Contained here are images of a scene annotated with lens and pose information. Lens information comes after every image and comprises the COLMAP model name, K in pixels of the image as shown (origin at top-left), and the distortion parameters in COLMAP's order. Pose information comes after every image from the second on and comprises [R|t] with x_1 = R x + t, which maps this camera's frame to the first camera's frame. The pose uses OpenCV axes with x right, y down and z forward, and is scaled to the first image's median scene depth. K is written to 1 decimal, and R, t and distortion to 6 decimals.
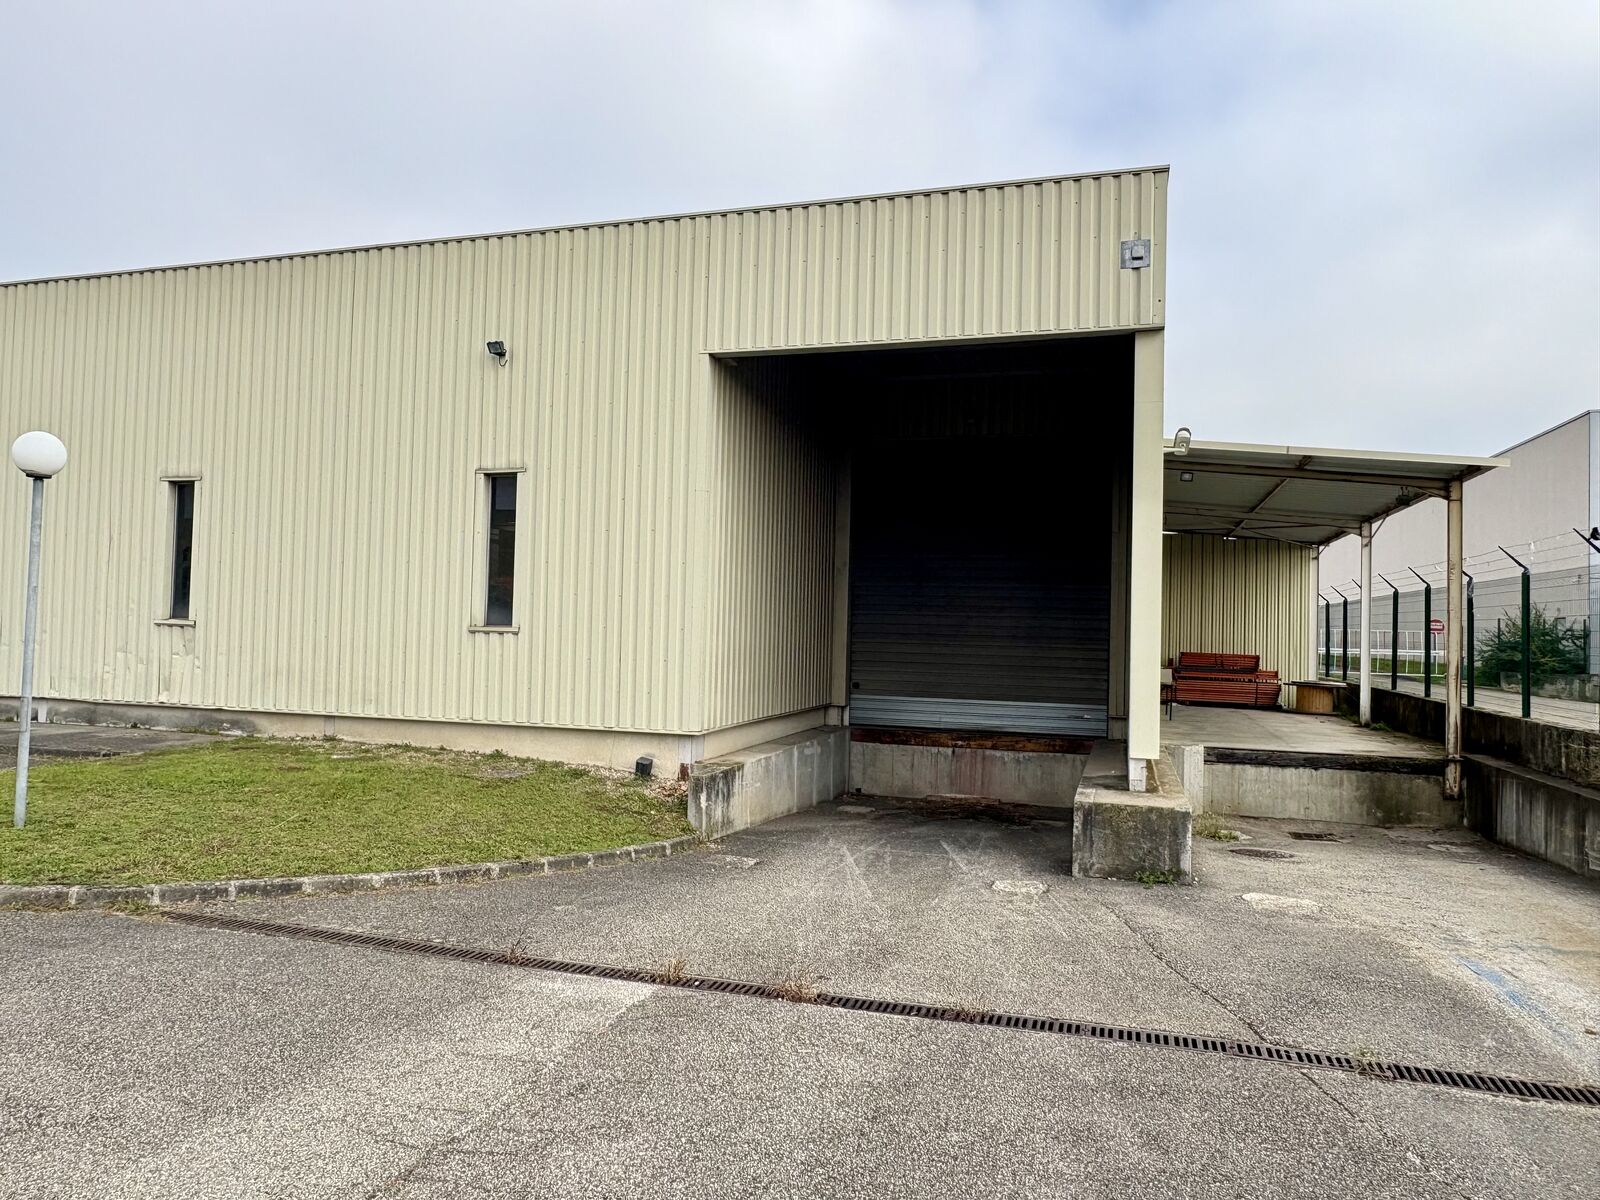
lens RADIAL K [[1069.5, 0, 798.5], [0, 1069.5, 599.2], [0, 0, 1]] dist [-0.003328, 0.003317]
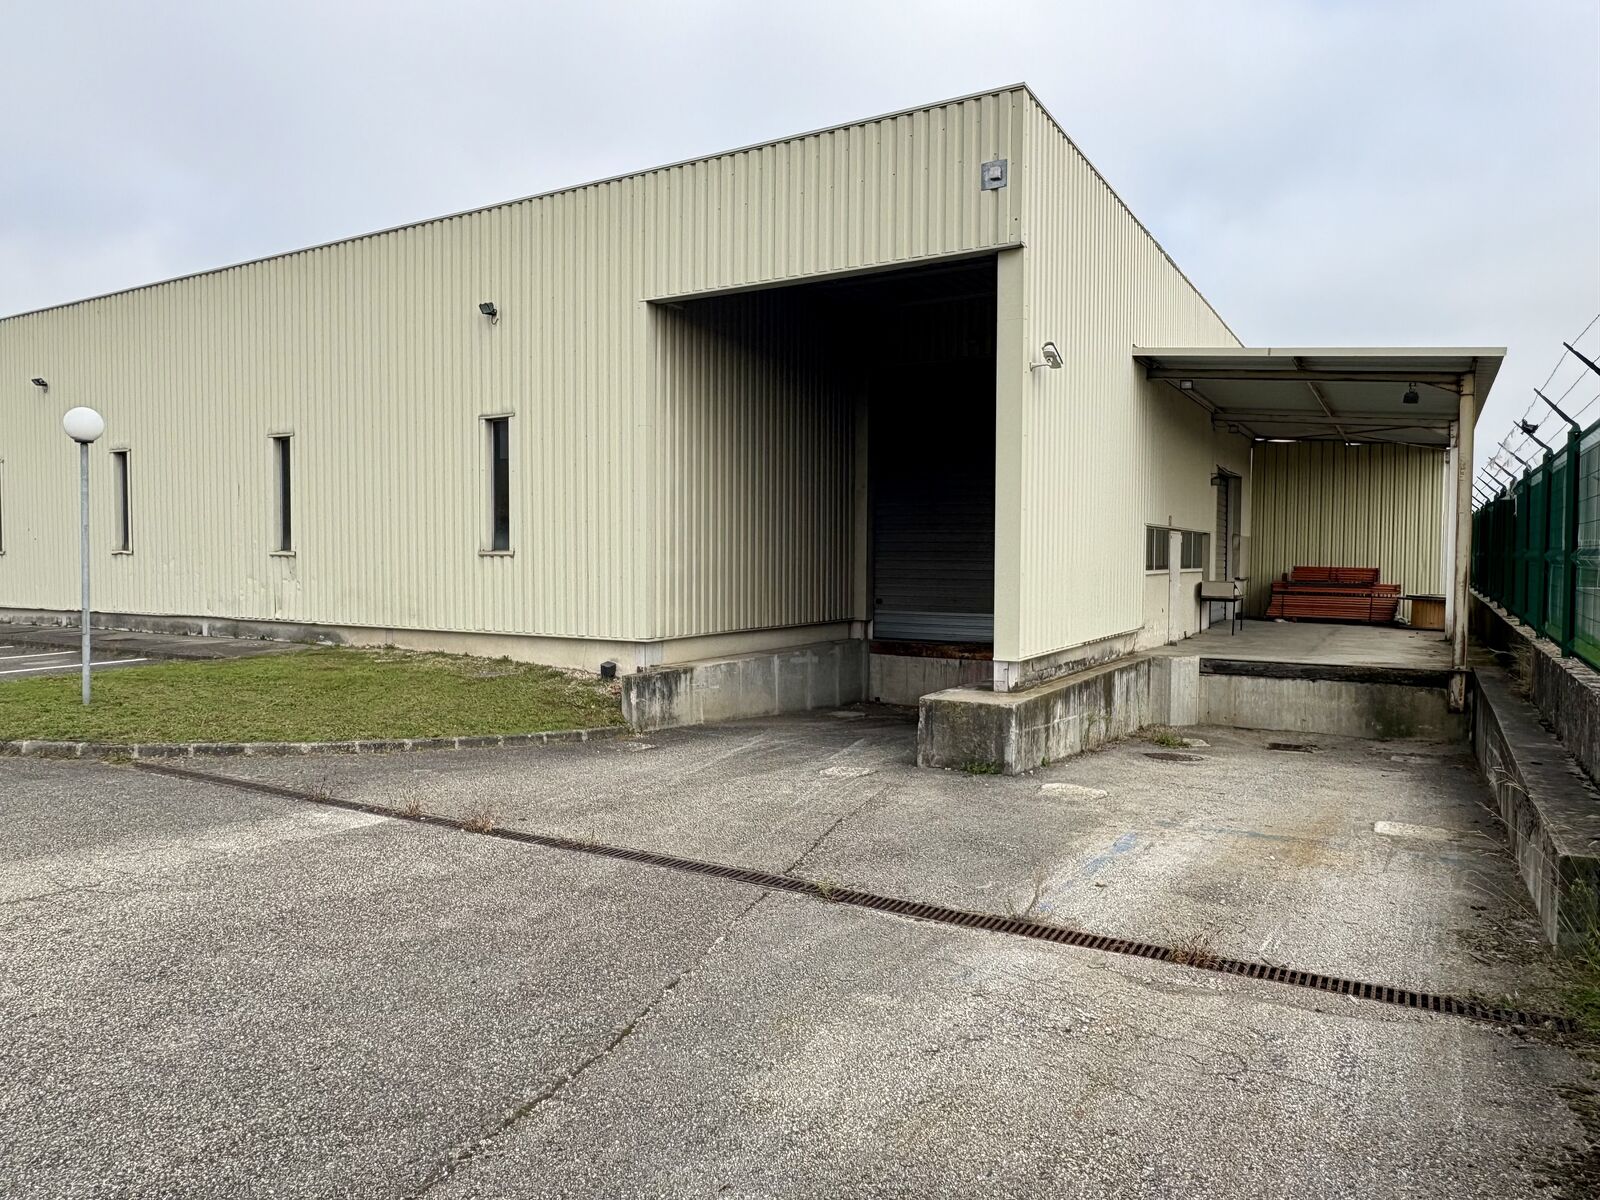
lens RADIAL K [[1069.5, 0, 801.0], [0, 1069.5, 598.2], [0, 0, 1]] dist [-0.003328, 0.003317]
pose [[0.972459, -0.010810, -0.232824, 0.325418], [0.026233, 0.997653, 0.063250, 0.012644], [0.231594, -0.067616, 0.970460, -0.063033]]
